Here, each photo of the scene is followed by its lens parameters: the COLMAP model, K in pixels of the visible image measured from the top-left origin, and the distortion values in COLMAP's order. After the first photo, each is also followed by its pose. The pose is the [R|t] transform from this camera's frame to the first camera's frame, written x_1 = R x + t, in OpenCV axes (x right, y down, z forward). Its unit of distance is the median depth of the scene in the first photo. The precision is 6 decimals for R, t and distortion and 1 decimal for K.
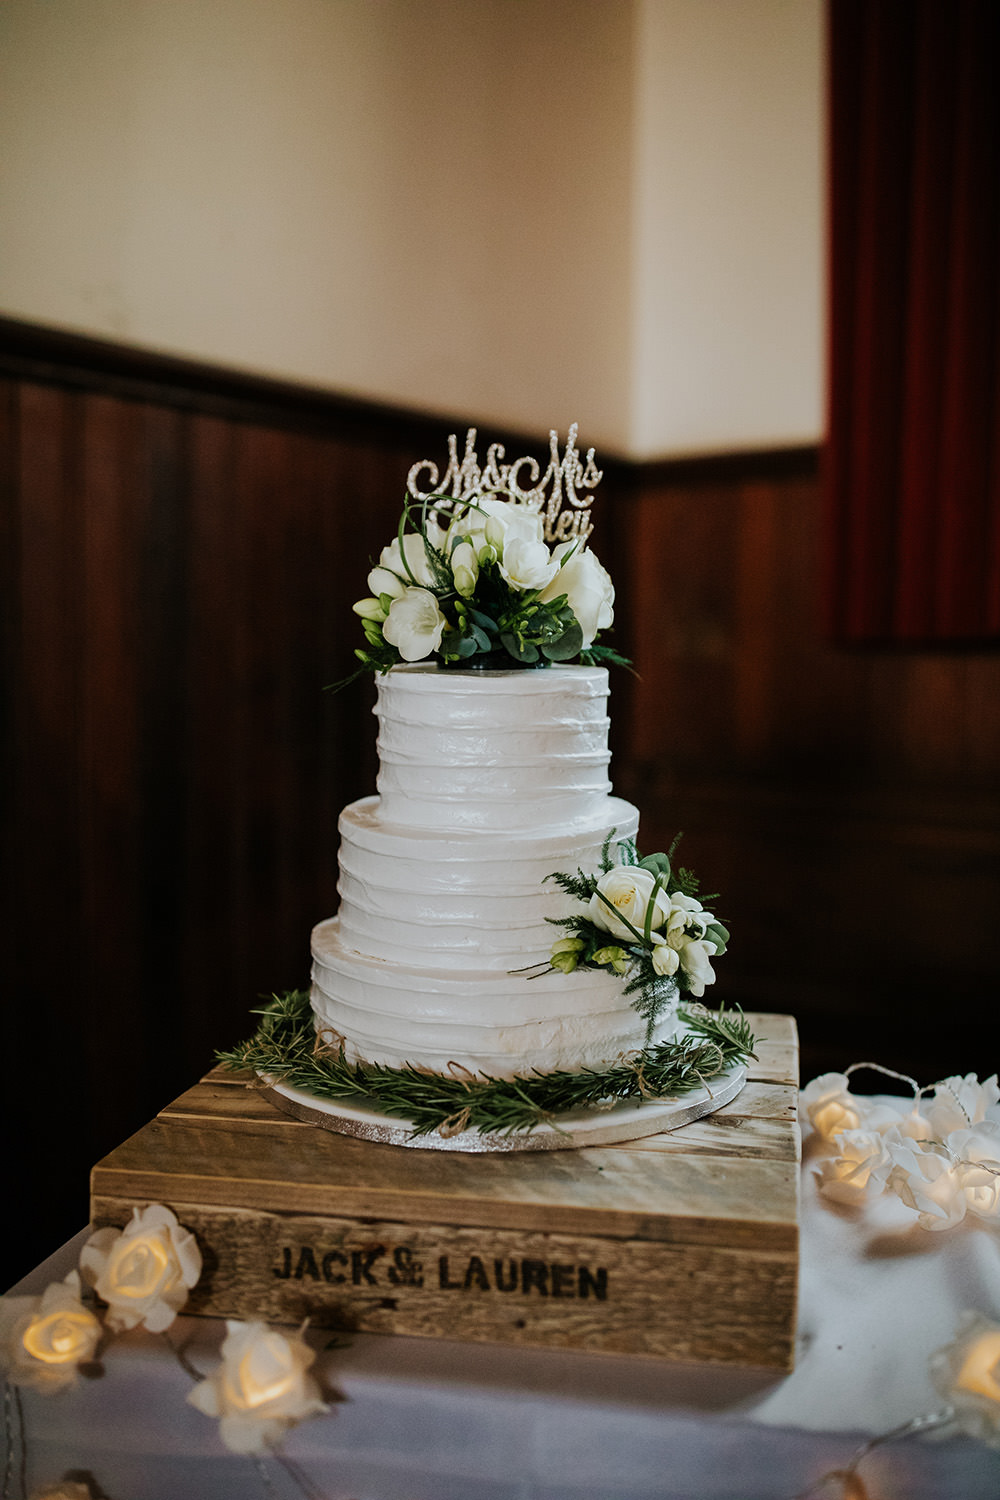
lens RADIAL K [[1396.1, 0, 496.1], [0, 1396.1, 794.2], [0, 0, 1]] dist [0.005753, -0.022112]
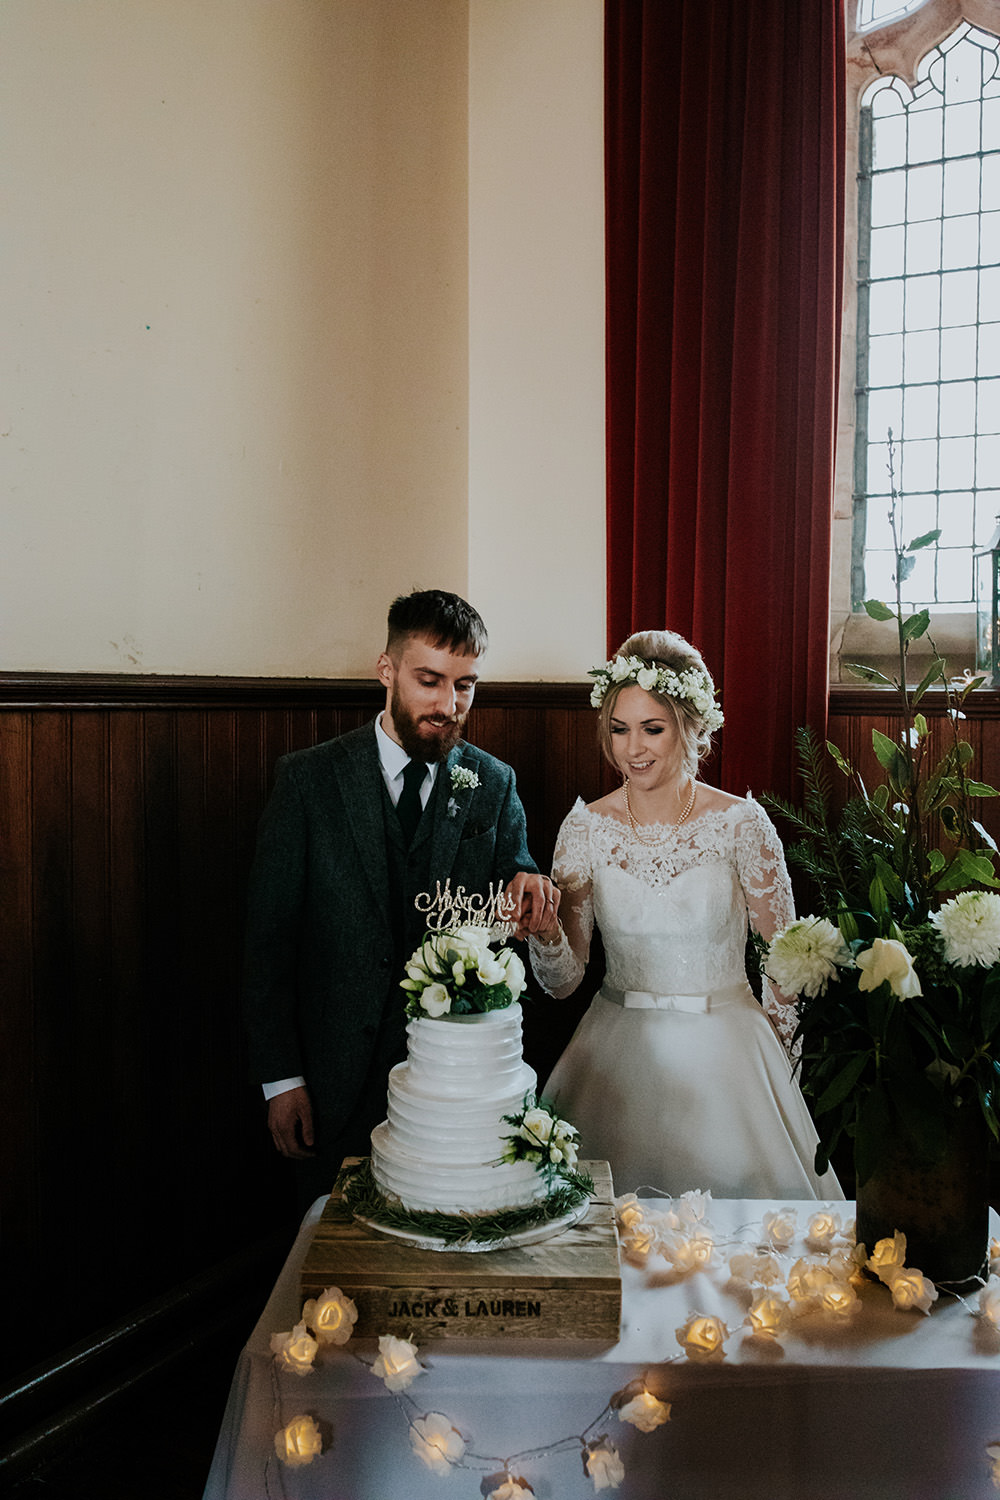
lens RADIAL K [[1396.1, 0, 496.1], [0, 1396.1, 794.2], [0, 0, 1]] dist [0.005753, -0.022112]
pose [[0.987000, -0.009329, 0.160449, -0.313067], [0.012371, 0.999762, -0.017970, -0.403977], [-0.160243, 0.019721, 0.986881, -1.129202]]
